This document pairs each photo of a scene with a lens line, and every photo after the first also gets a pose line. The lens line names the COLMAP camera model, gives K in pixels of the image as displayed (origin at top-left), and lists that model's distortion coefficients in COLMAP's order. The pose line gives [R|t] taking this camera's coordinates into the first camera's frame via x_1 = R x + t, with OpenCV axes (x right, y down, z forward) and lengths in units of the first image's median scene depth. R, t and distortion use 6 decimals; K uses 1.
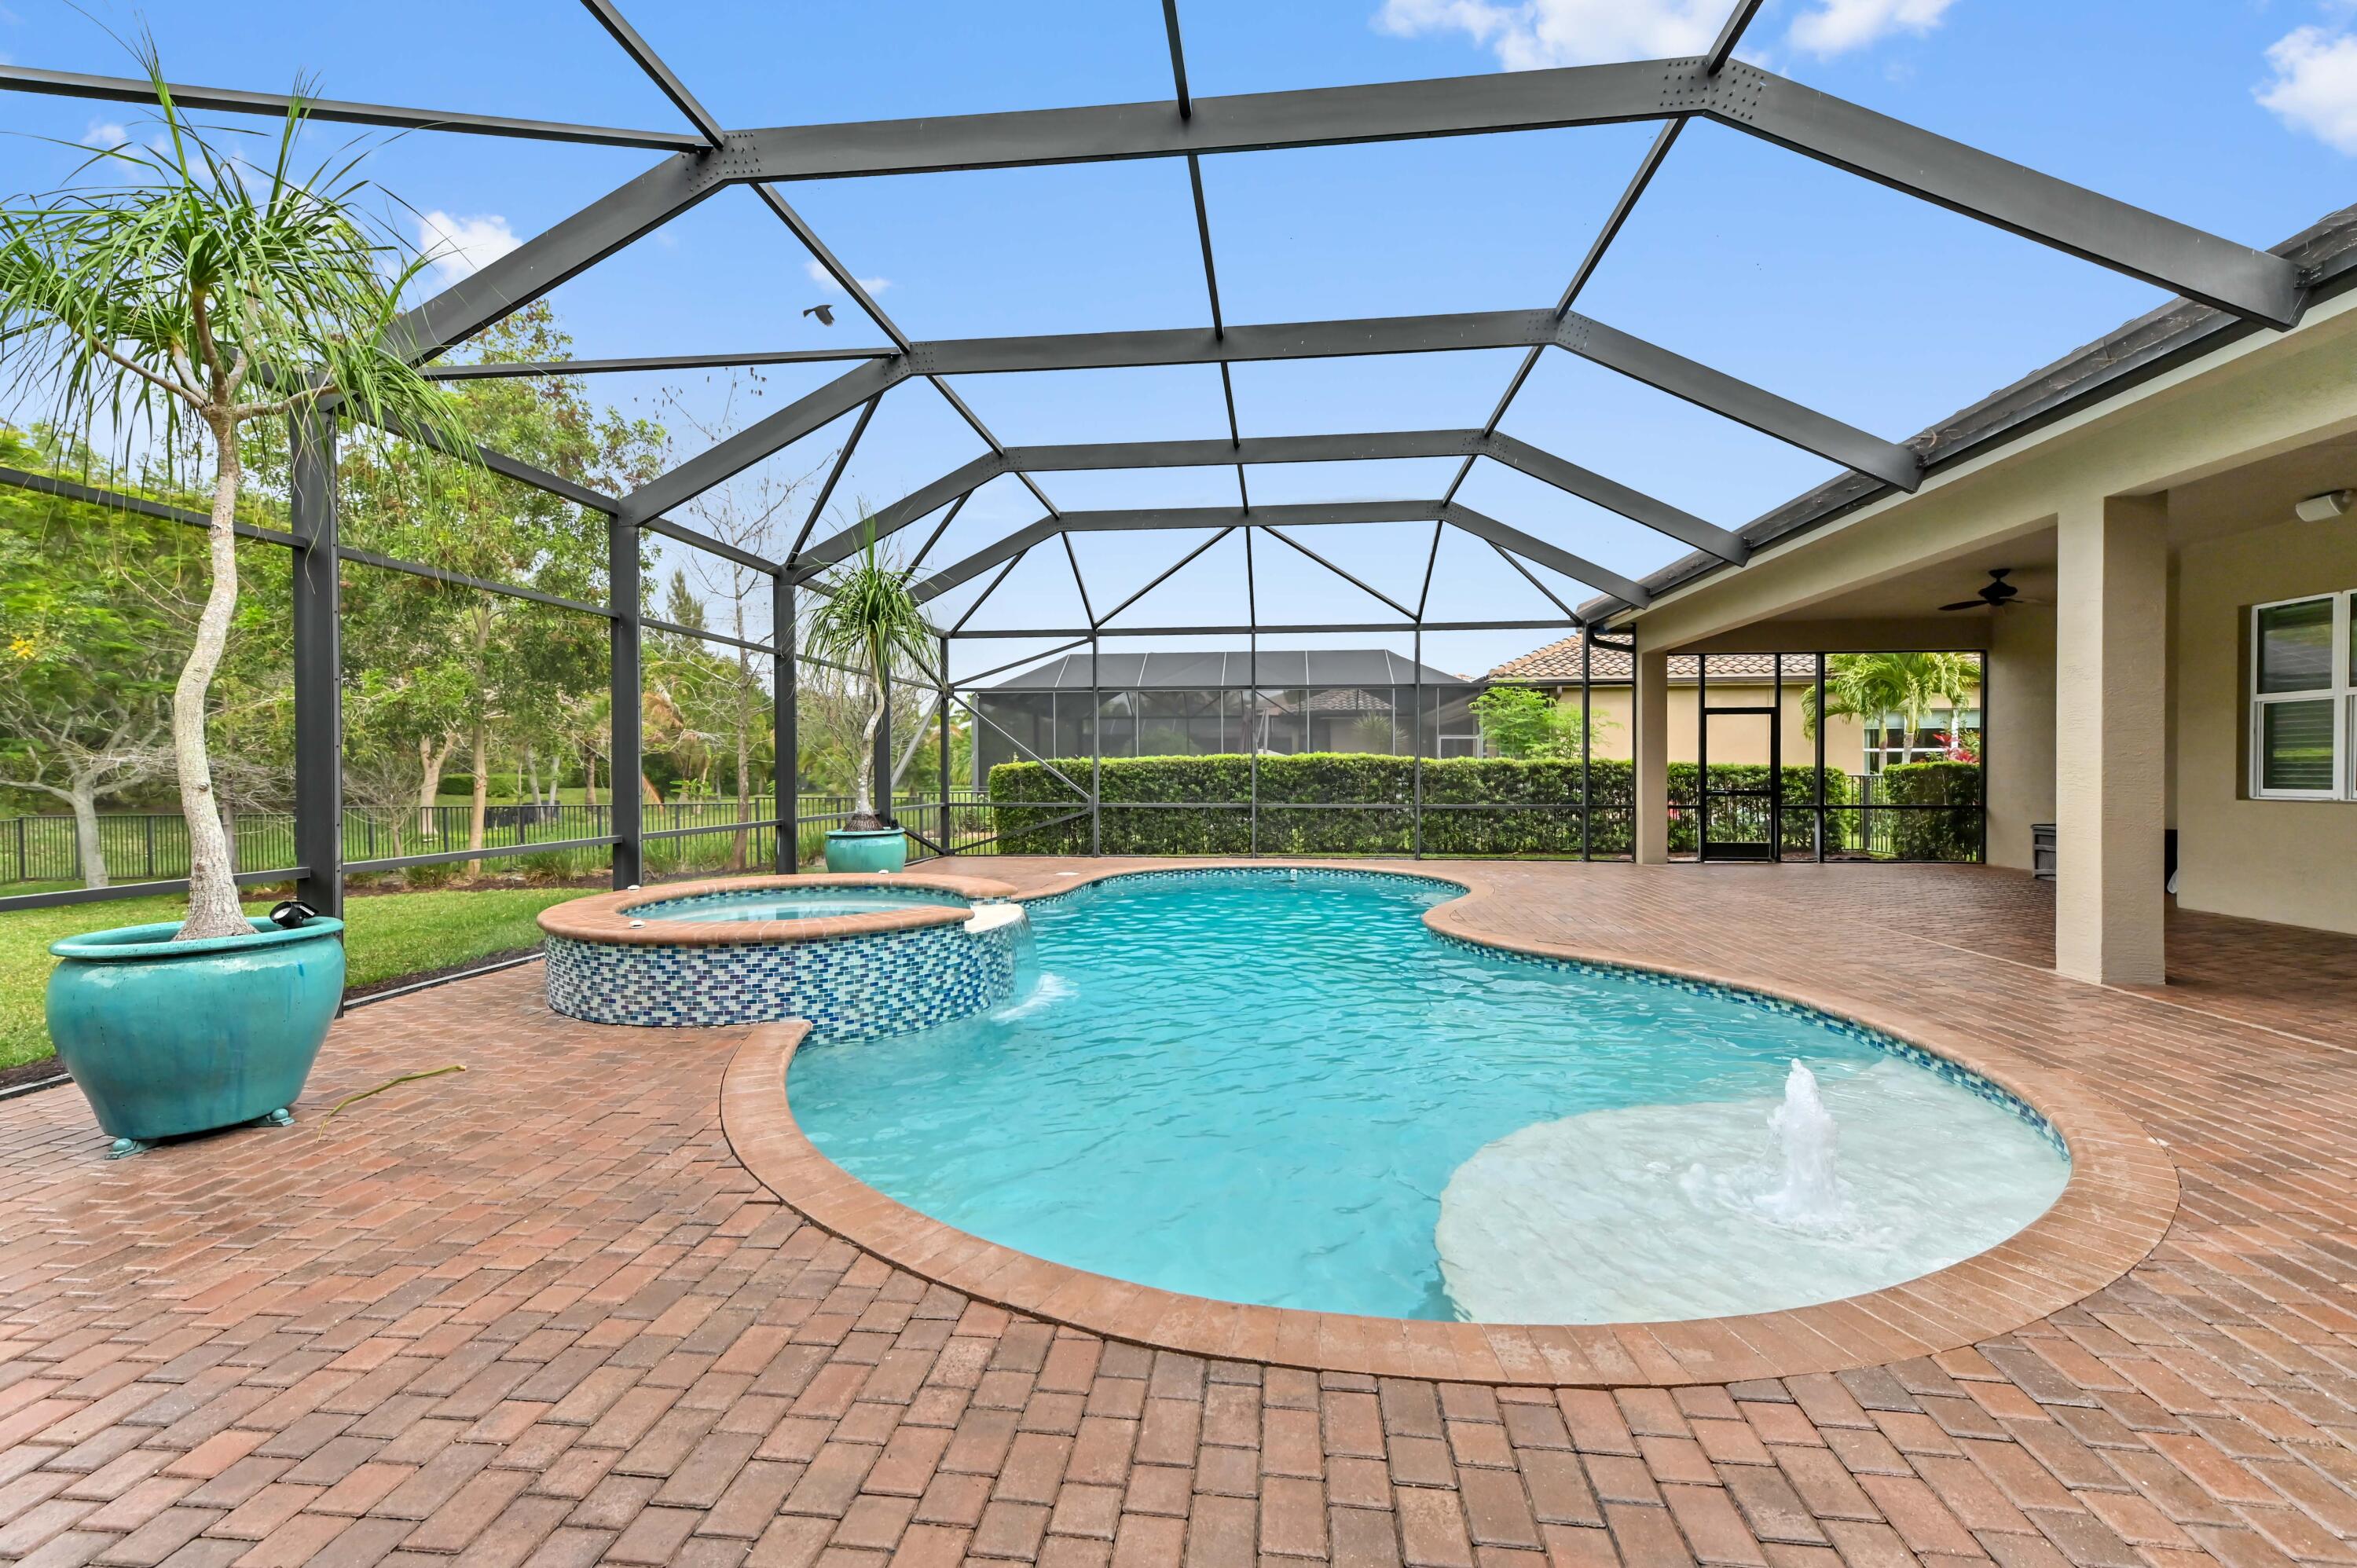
lens RADIAL K [[945.3, 0, 1198.1], [0, 945.3, 781.9], [0, 0, 1]] dist [0.016582, 0.000076]
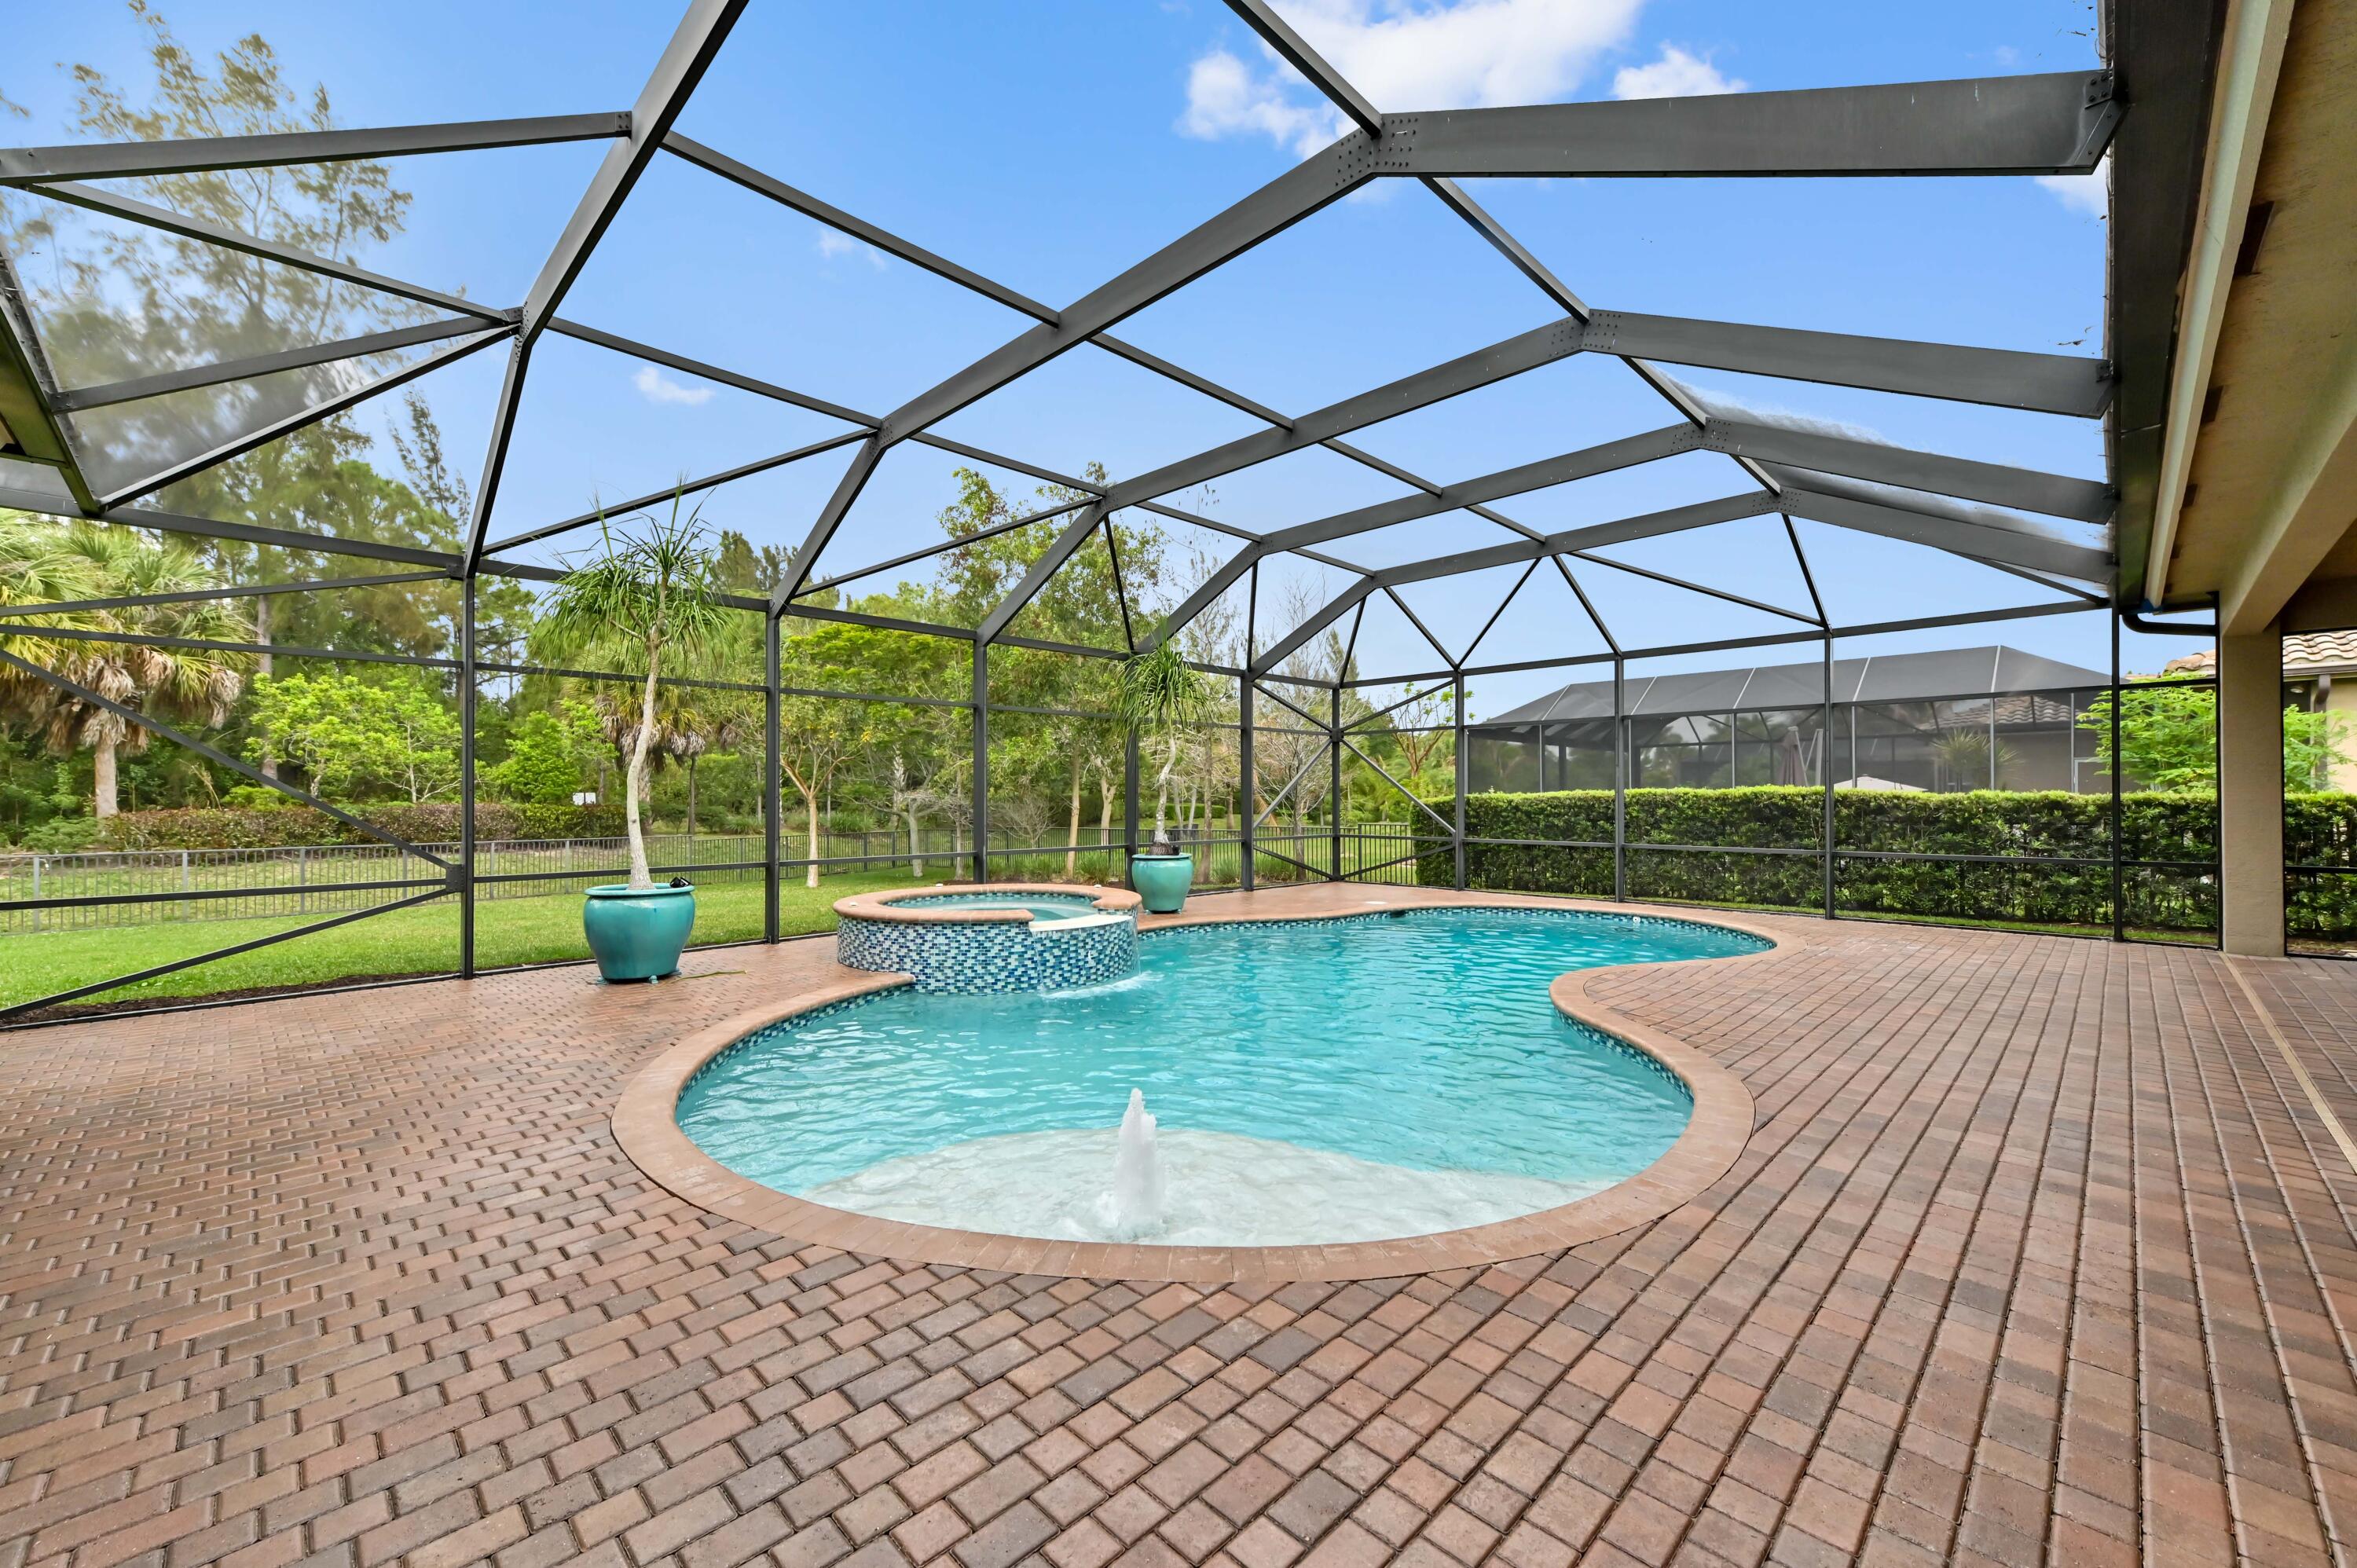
lens RADIAL K [[945.3, 0, 1242.3], [0, 945.3, 796.7], [0, 0, 1]] dist [0.016582, 0.000076]
pose [[0.786895, -0.000356, -0.617087, 0.344732], [-0.008628, 0.999896, -0.011580, -0.008795], [0.617027, 0.014437, 0.786809, 0.042970]]
